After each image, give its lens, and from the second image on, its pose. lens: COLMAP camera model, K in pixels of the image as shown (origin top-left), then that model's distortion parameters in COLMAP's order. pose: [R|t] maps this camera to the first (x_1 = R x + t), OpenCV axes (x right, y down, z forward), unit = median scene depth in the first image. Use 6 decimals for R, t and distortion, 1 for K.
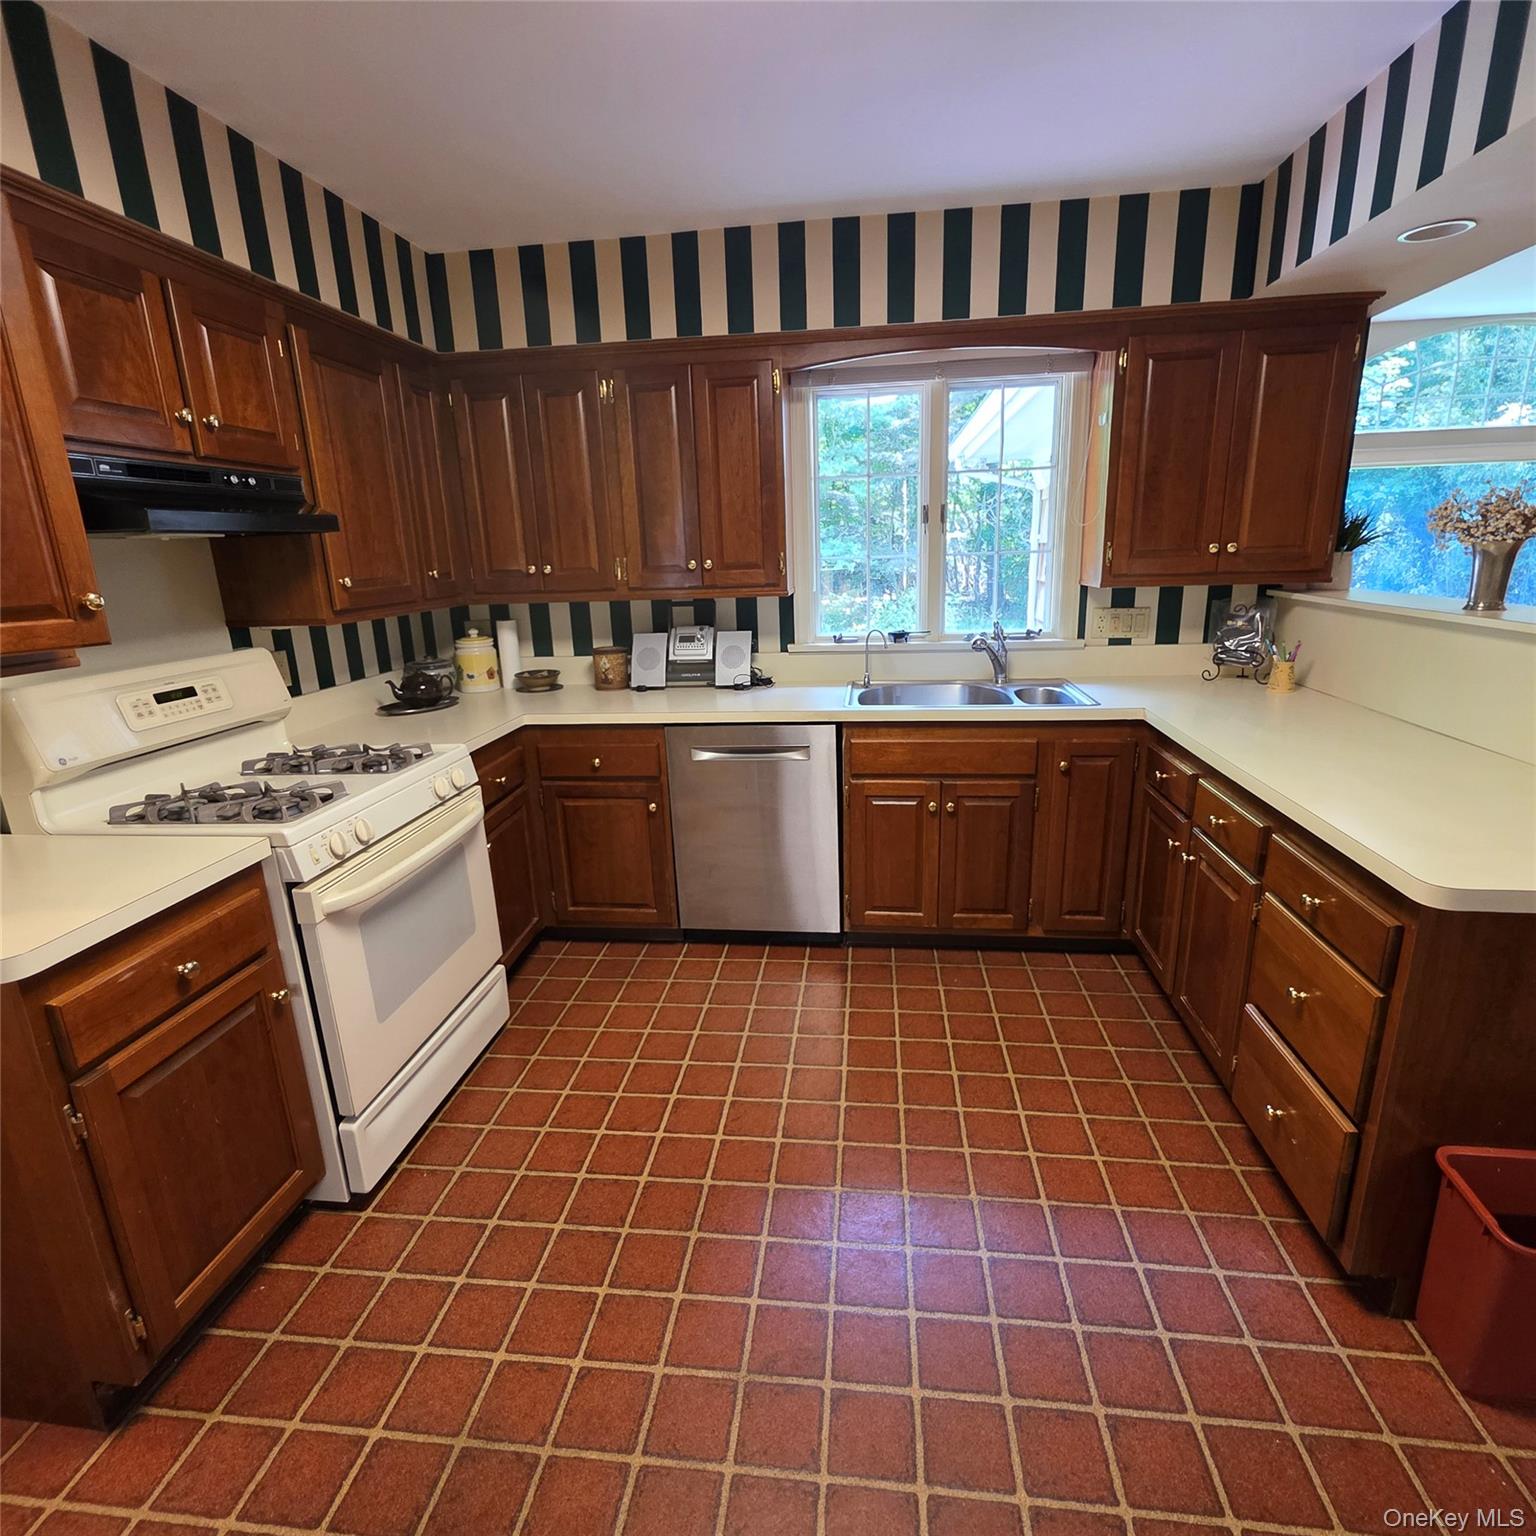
lens RADIAL K [[819.3, 0, 765.7], [0, 819.3, 766.7], [0, 0, 1]] dist [0.000792, -0.001702]
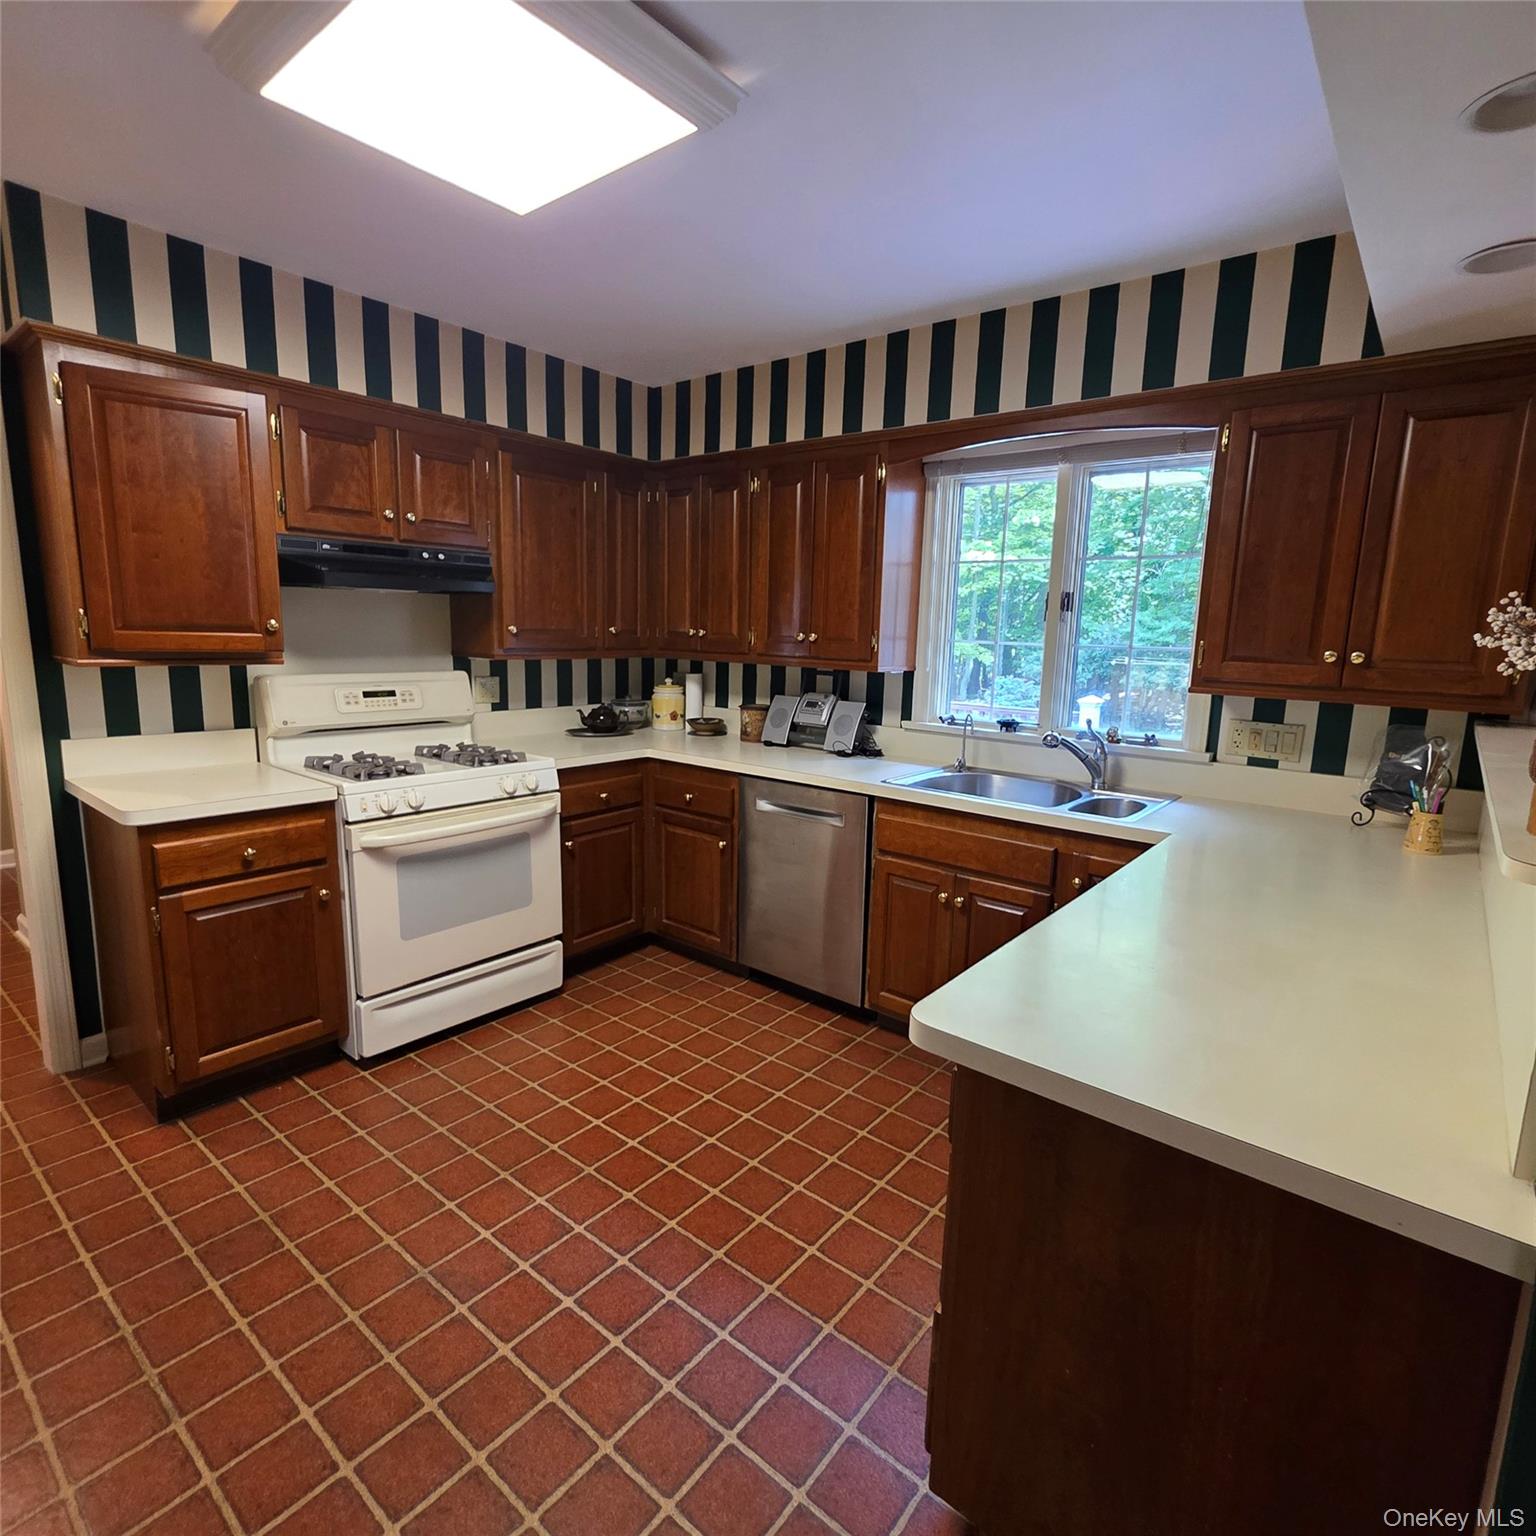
lens RADIAL K [[819.3, 0, 764.2], [0, 819.3, 767.0], [0, 0, 1]] dist [0.000792, -0.001702]
pose [[0.849428, 0.145547, -0.507236, 0.488294], [-0.190751, 0.980904, -0.037974, -0.024873], [0.492023, 0.129012, 0.860970, 0.052858]]
